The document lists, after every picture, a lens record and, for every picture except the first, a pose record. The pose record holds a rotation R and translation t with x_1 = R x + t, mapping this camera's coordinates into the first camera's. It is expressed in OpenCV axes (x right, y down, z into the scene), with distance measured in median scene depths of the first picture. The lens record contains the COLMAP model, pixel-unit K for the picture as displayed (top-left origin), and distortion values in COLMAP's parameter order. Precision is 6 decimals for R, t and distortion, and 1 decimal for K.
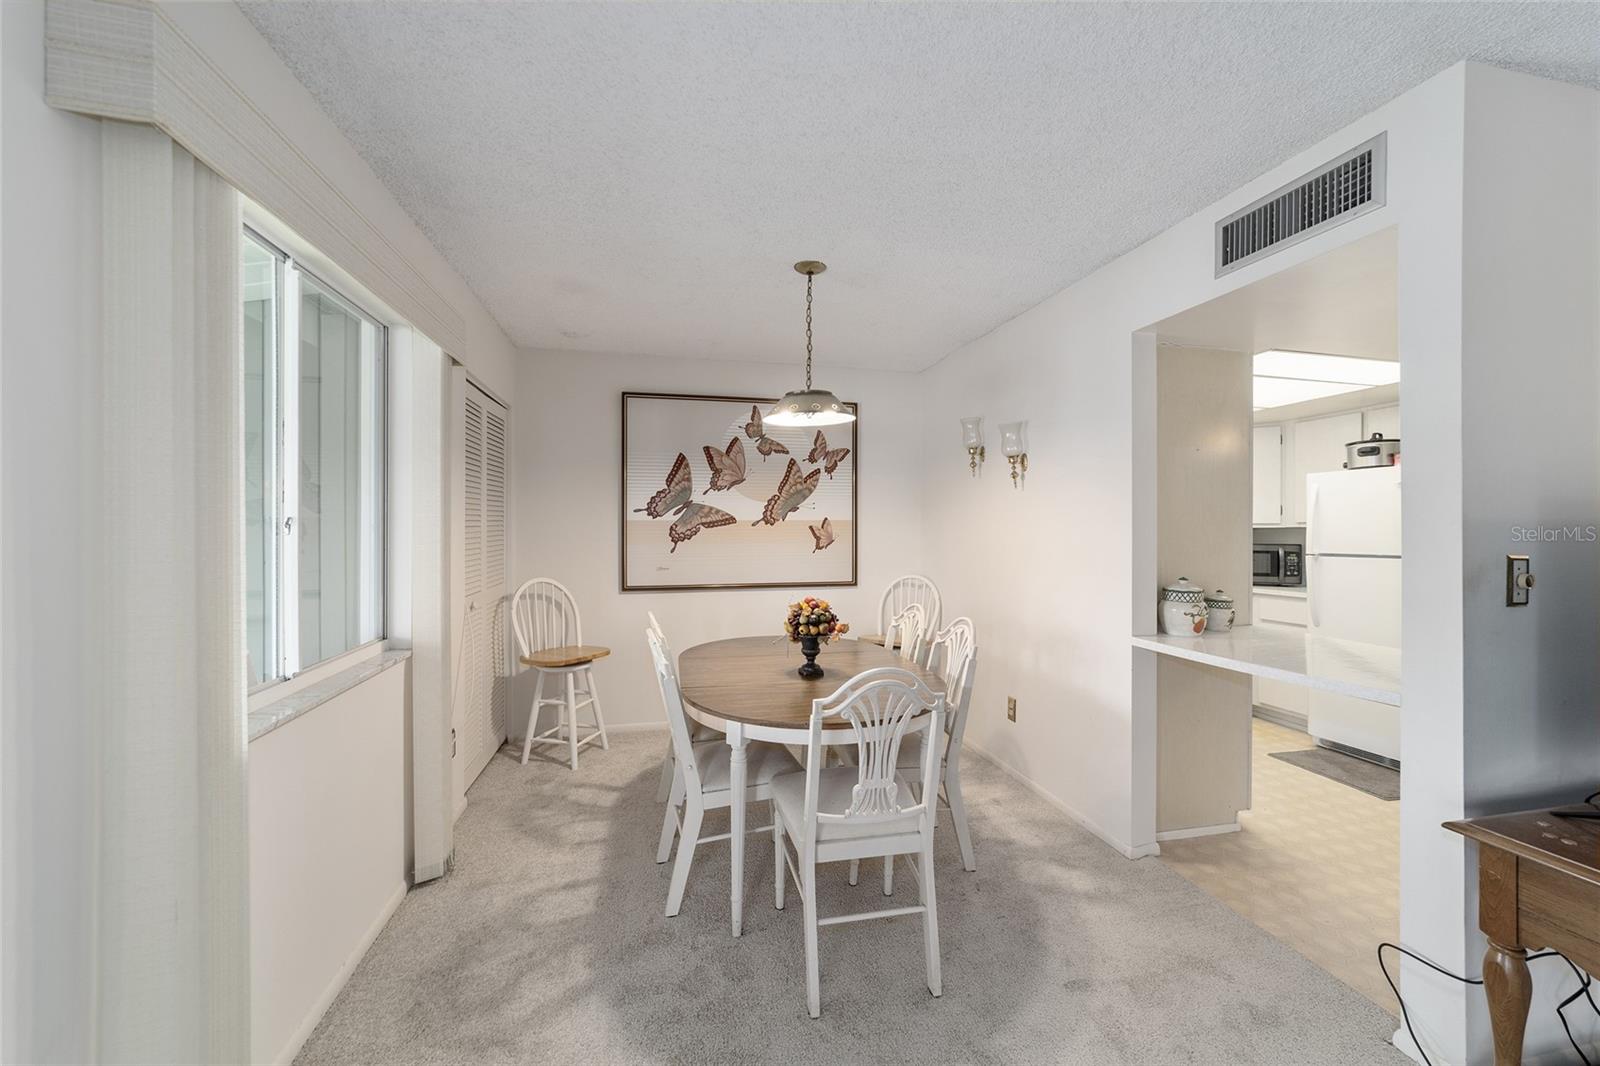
lens RADIAL K [[612.8, 0, 798.3], [0, 612.8, 530.8], [0, 0, 1]] dist [-0.019542, 0.009159]
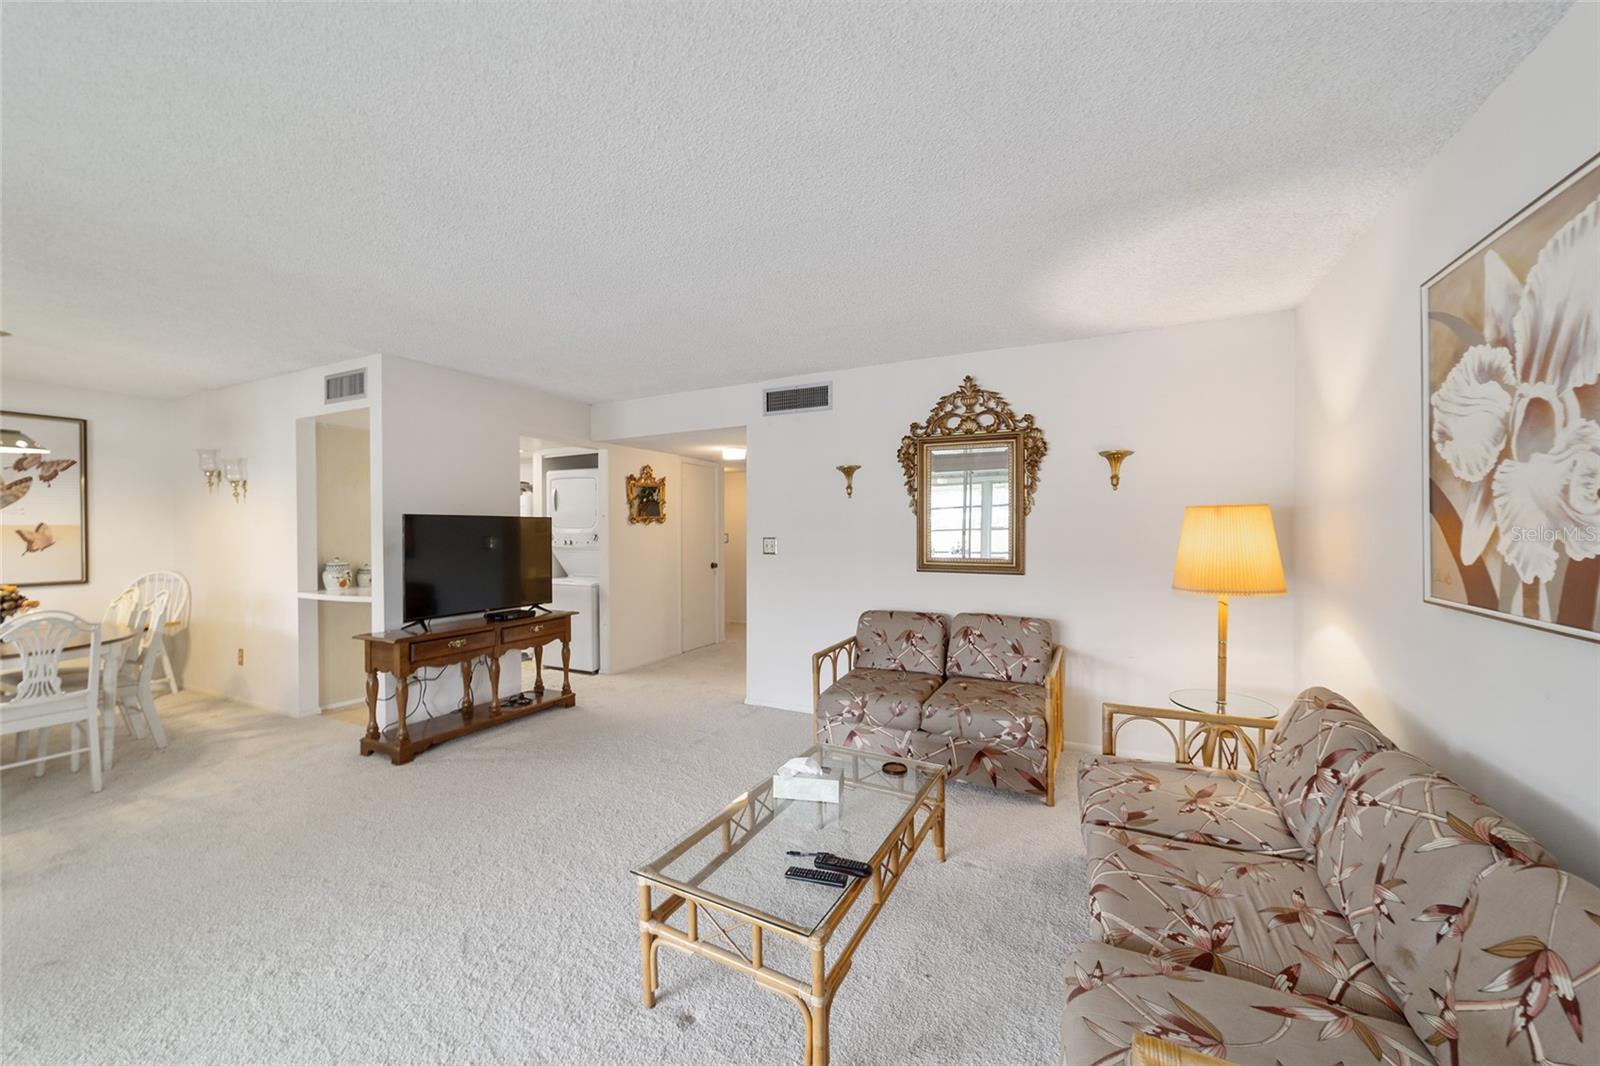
lens RADIAL K [[612.8, 0, 798.3], [0, 612.8, 530.8], [0, 0, 1]] dist [-0.019542, 0.009159]
pose [[0.636846, -0.007869, 0.770951, 0.086467], [0.009287, 0.999954, 0.002535, 0.003380], [-0.770935, 0.005545, 0.636890, -0.897410]]
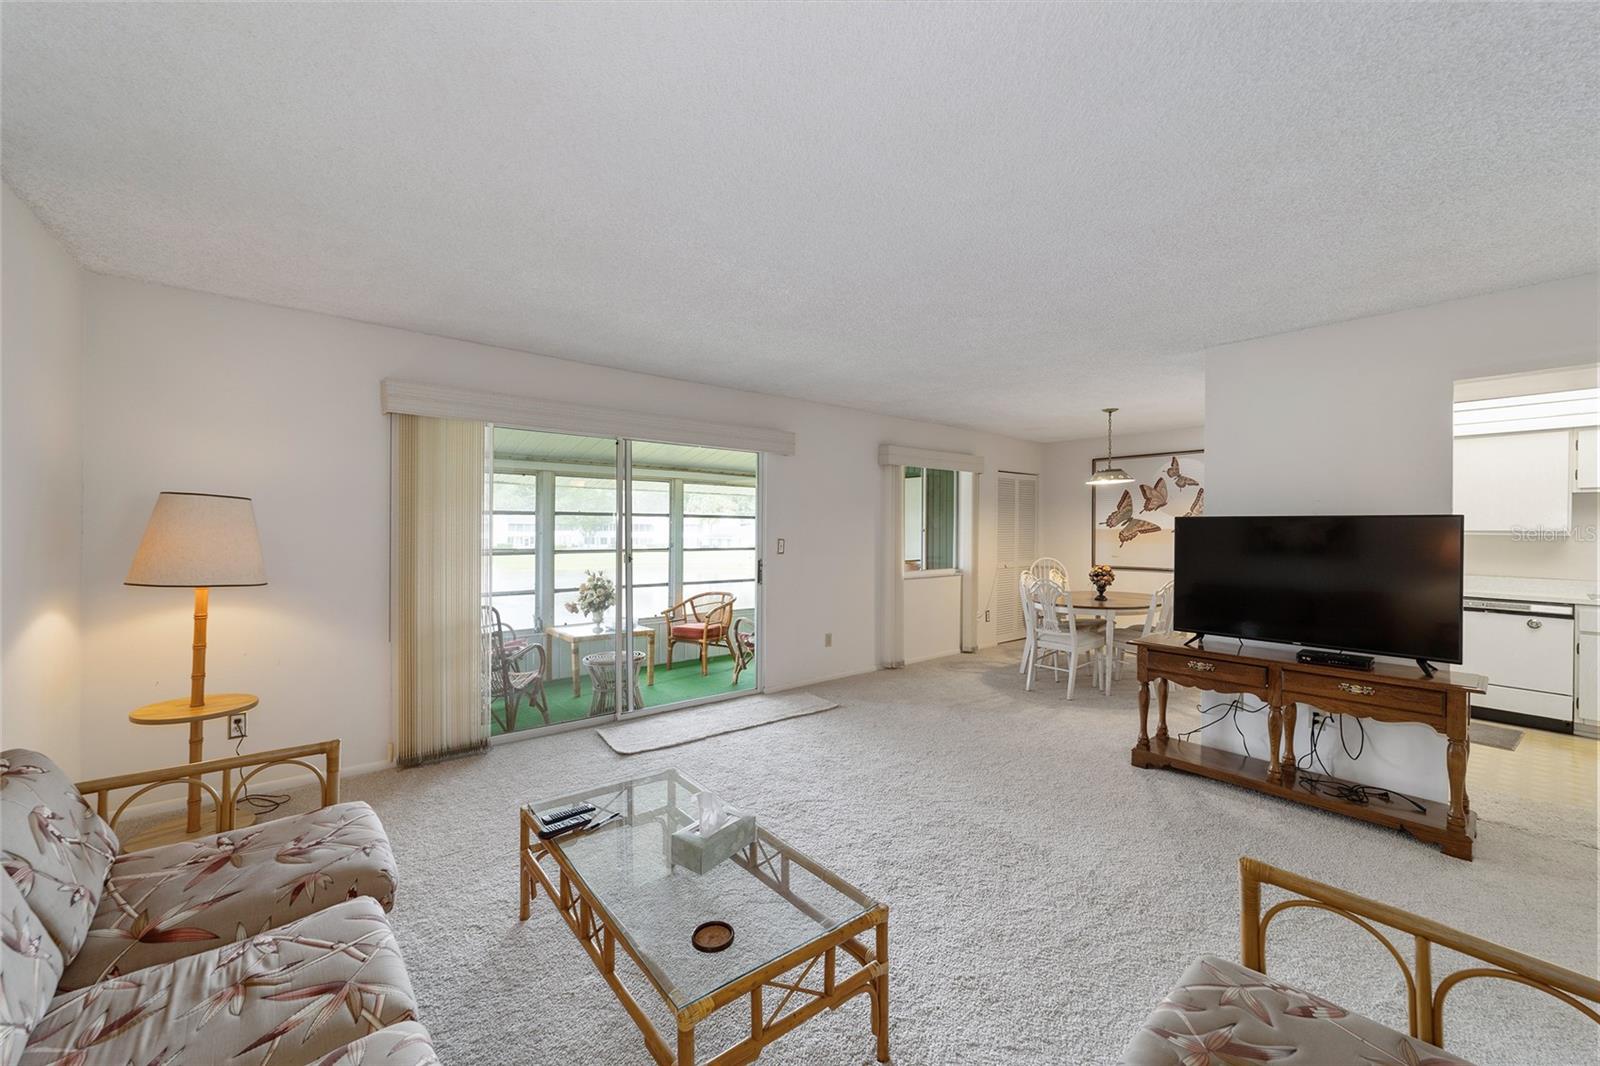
lens RADIAL K [[612.8, 0, 798.3], [0, 612.8, 530.8], [0, 0, 1]] dist [-0.019542, 0.009159]
pose [[0.441808, 0.002357, -0.897106, 1.125207], [-0.011076, 0.999935, -0.002828, 0.003739], [0.897041, 0.011186, 0.441806, -0.700694]]
